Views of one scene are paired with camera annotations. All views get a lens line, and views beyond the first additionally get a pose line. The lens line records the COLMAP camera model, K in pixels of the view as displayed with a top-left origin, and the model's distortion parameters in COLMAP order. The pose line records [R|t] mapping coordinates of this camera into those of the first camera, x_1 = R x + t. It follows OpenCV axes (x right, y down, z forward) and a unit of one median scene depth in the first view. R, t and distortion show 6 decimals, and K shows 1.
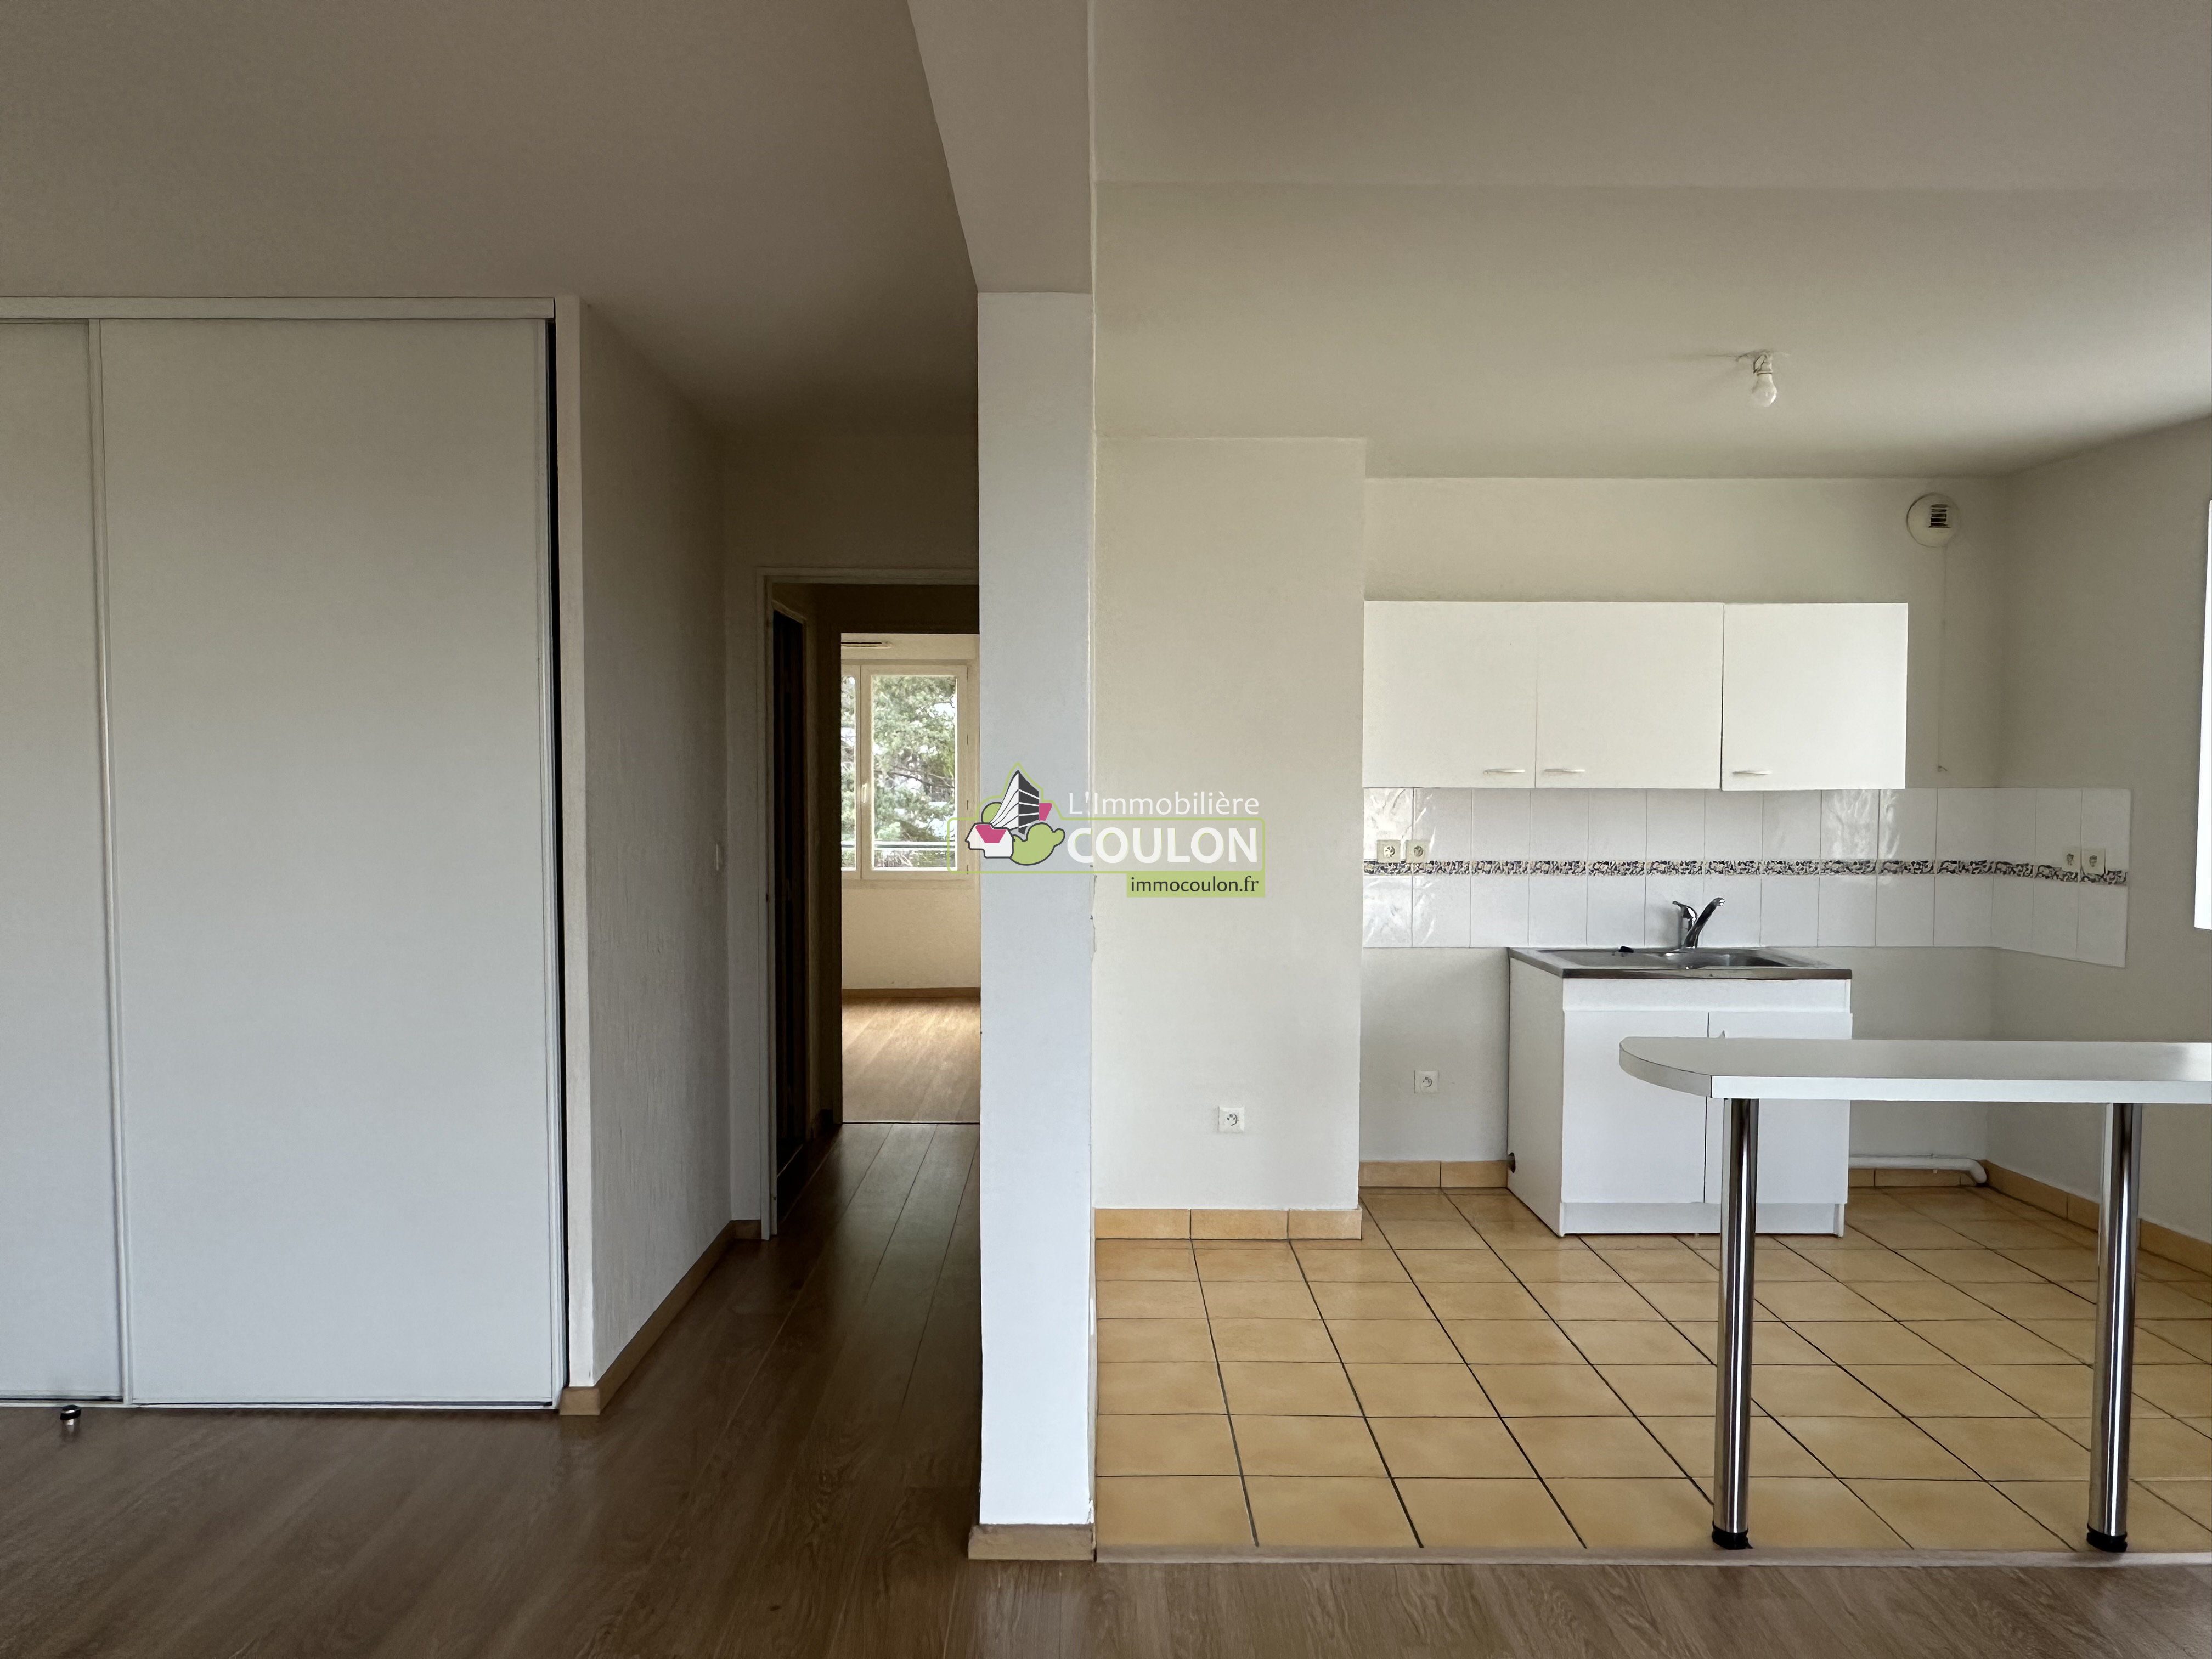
lens RADIAL K [[1506.6, 0, 1093.5], [0, 1506.6, 840.5], [0, 0, 1]] dist [-0.001670, 0.003099]
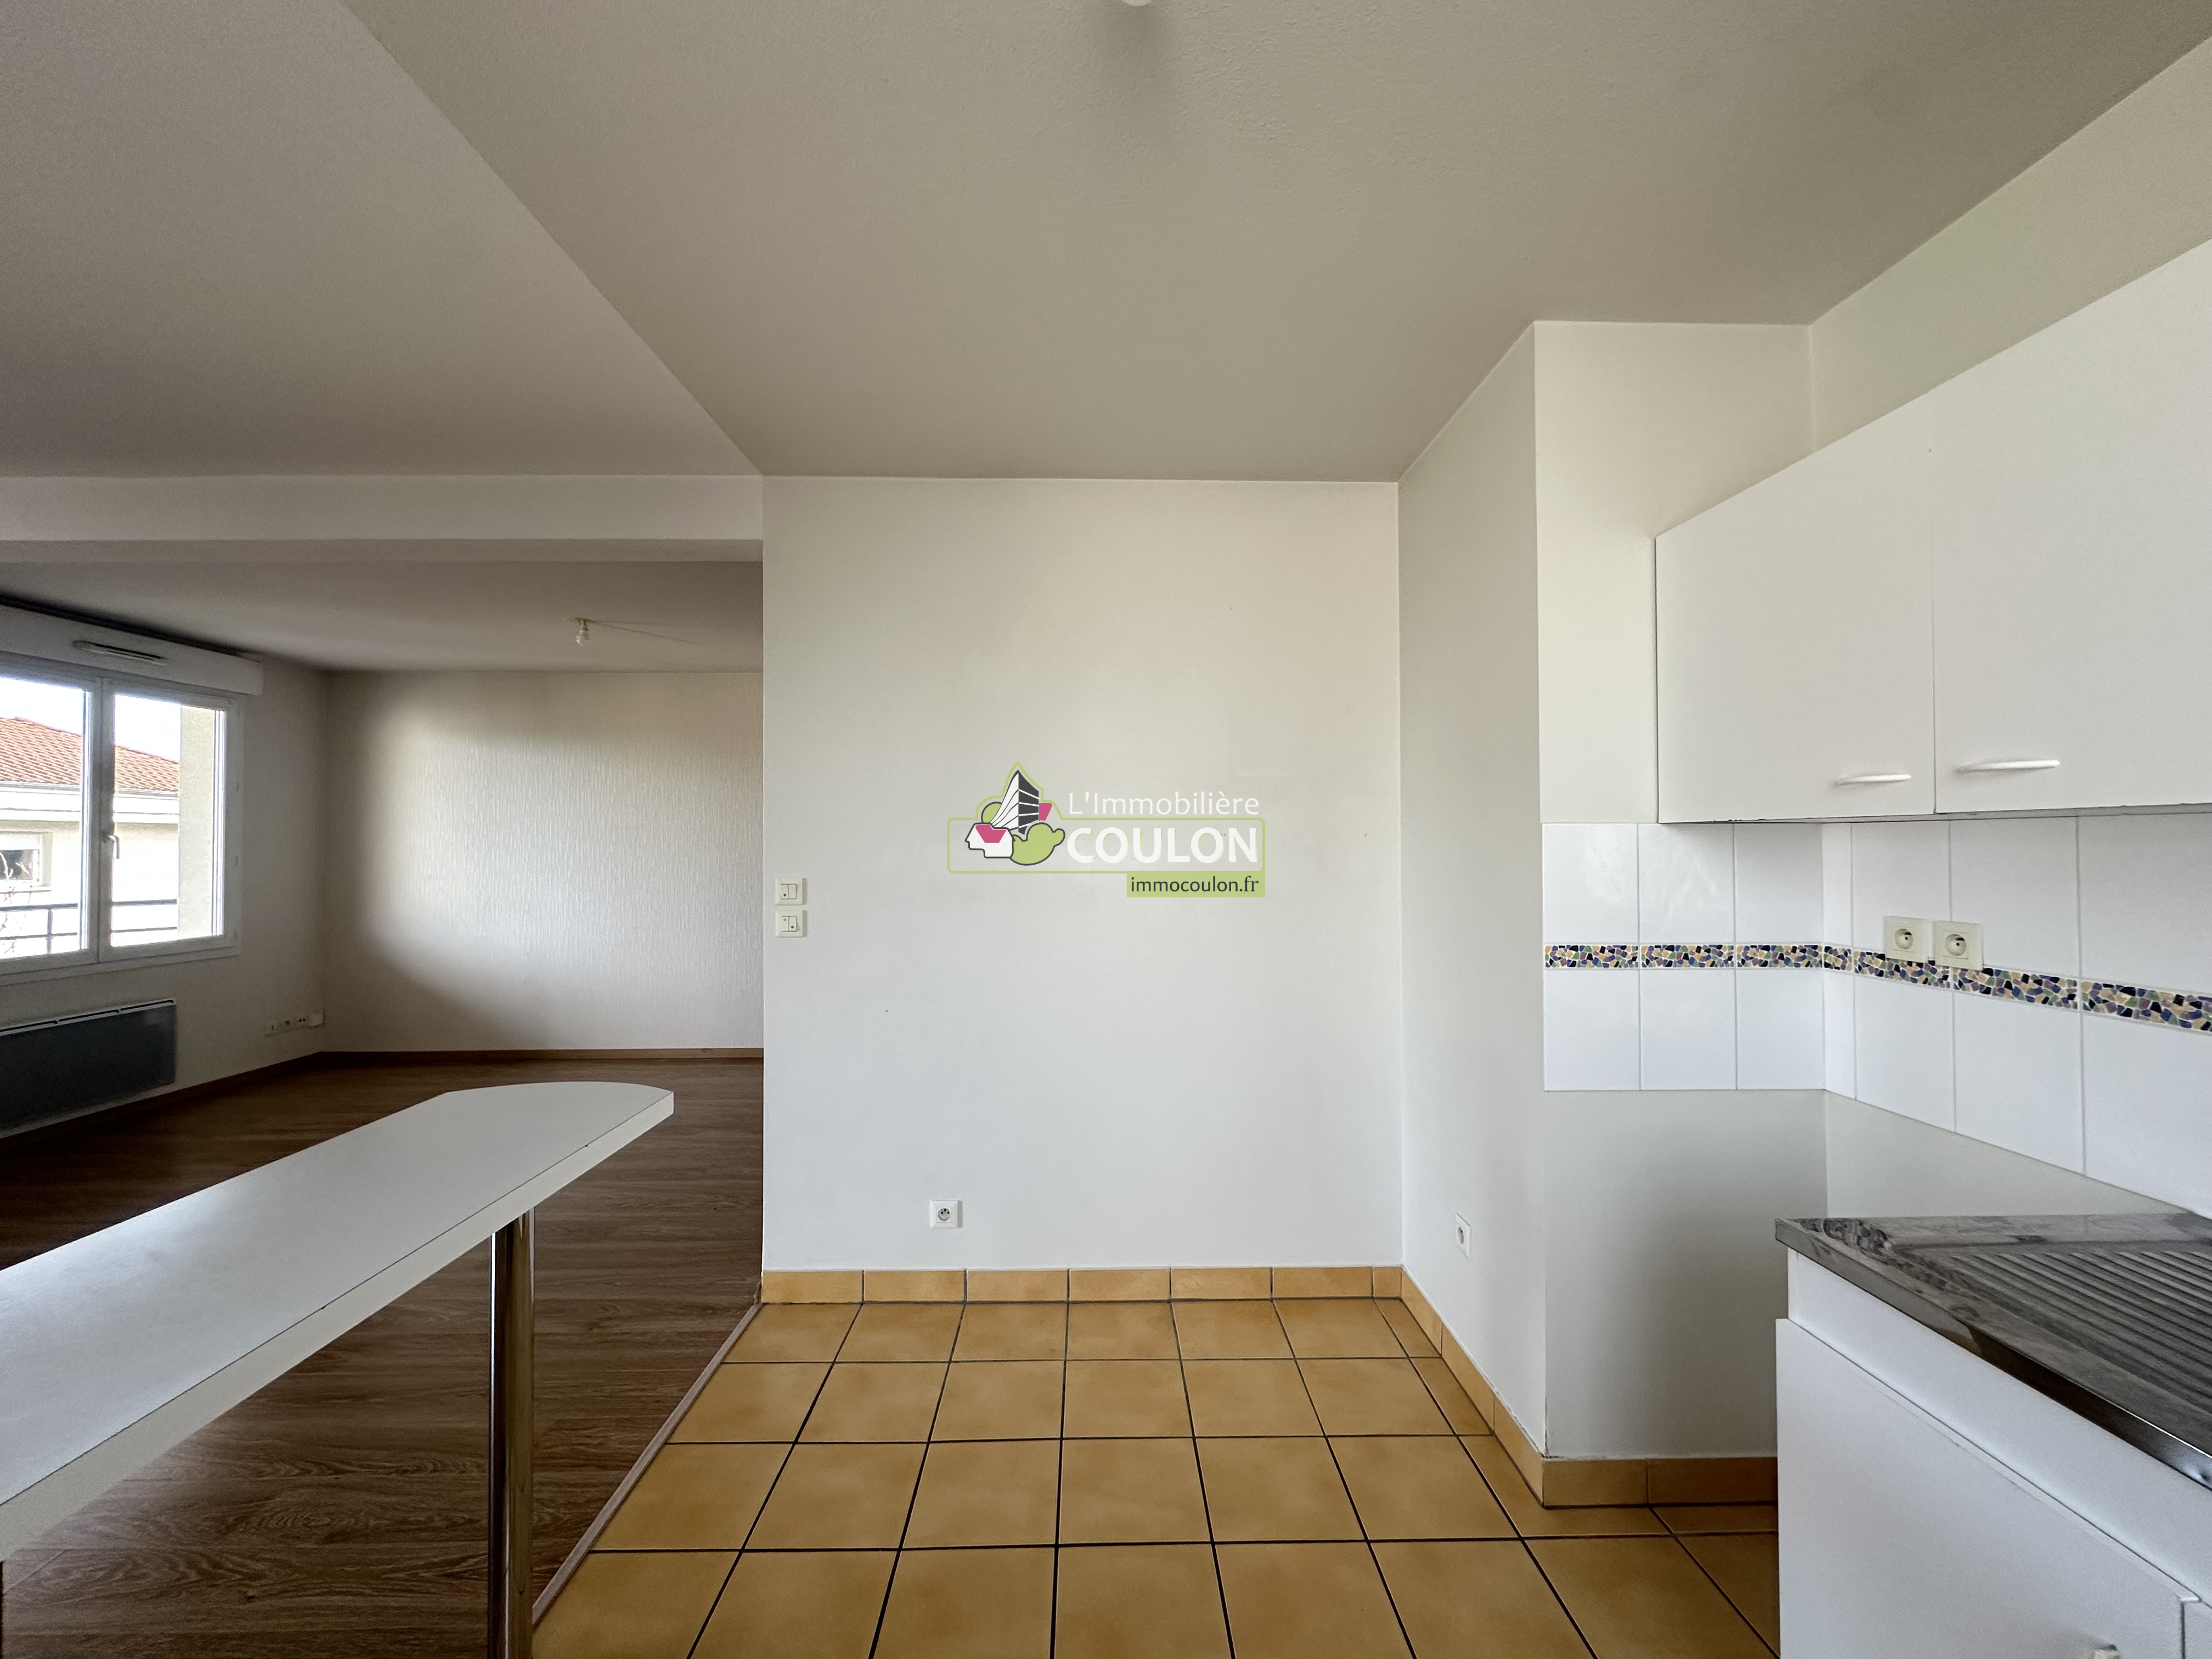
lens RADIAL K [[881.2, 0, 1101.7], [0, 881.2, 834.6], [0, 0, 1]] dist [-0.005136, 0.000285]
pose [[0.017060, -0.014863, -0.999744, 0.541747], [-0.035759, 0.999241, -0.015466, -0.016110], [0.999215, 0.036013, 0.016516, 0.756353]]
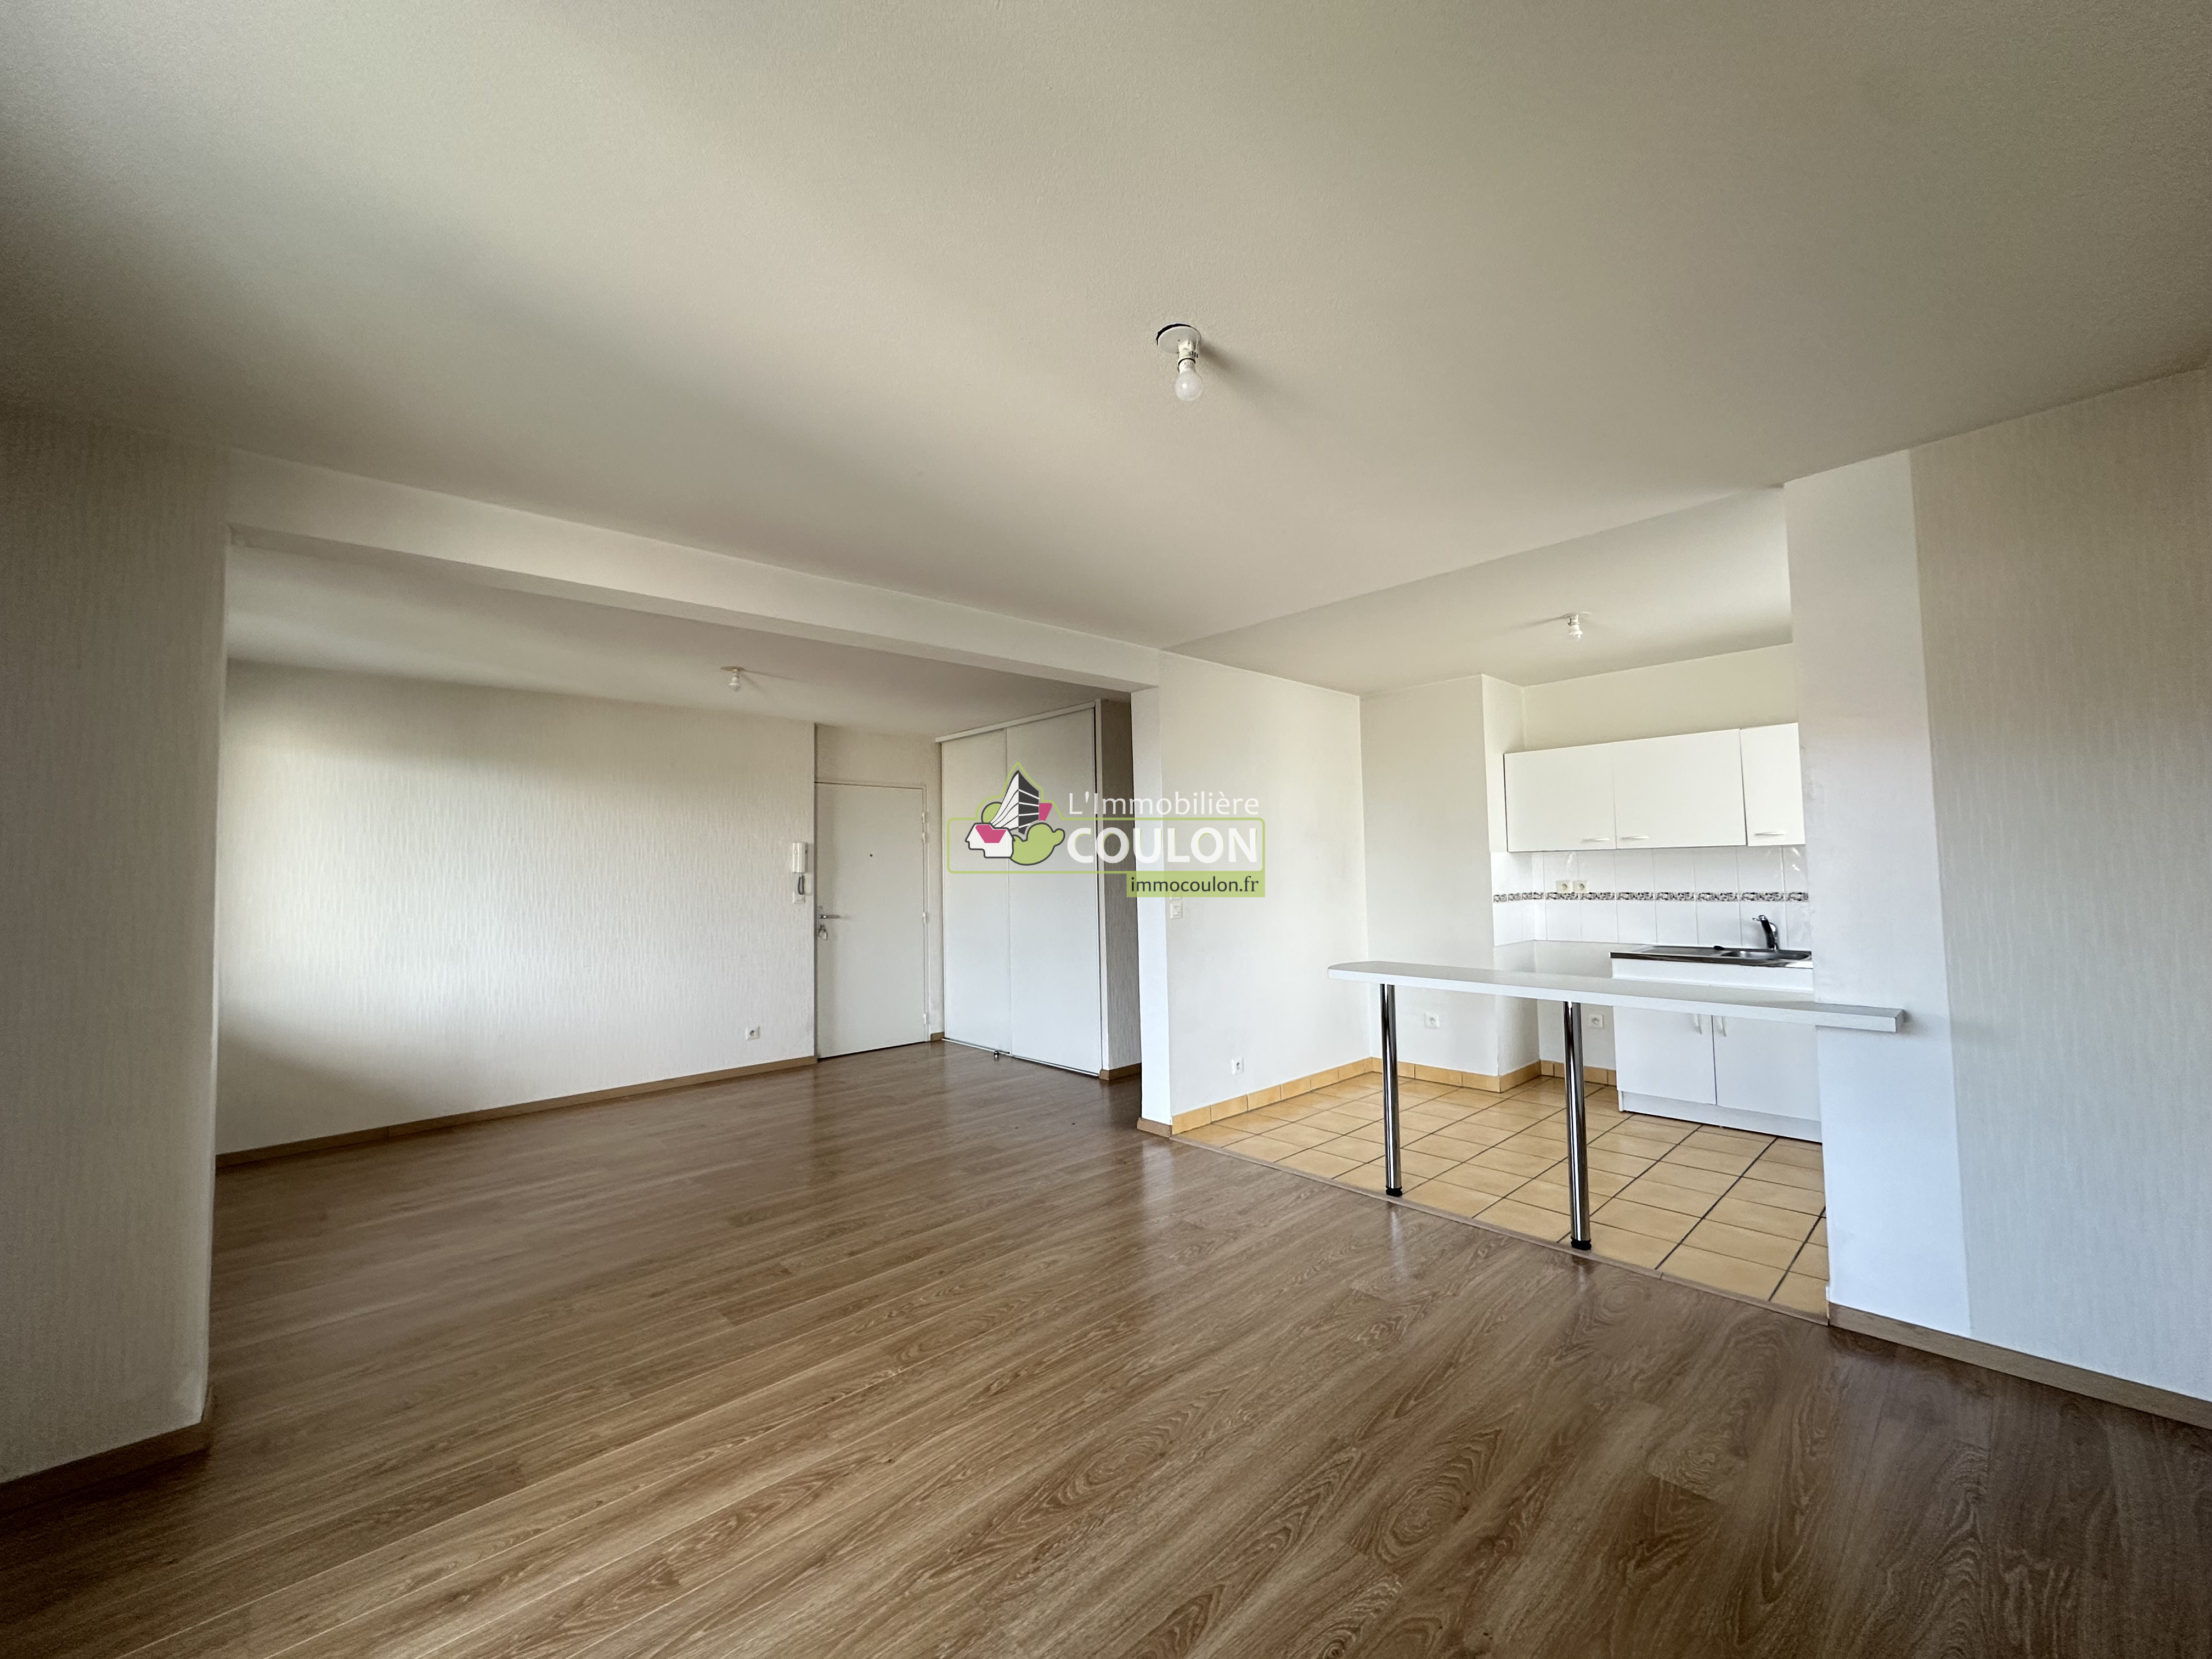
lens RADIAL K [[881.2, 0, 1103.4], [0, 881.2, 827.4], [0, 0, 1]] dist [-0.005136, 0.000285]
pose [[0.679190, -0.054054, -0.731969, 0.634199], [-0.004613, 0.996950, -0.077903, 0.022132], [0.733948, 0.056288, 0.676870, -0.116935]]
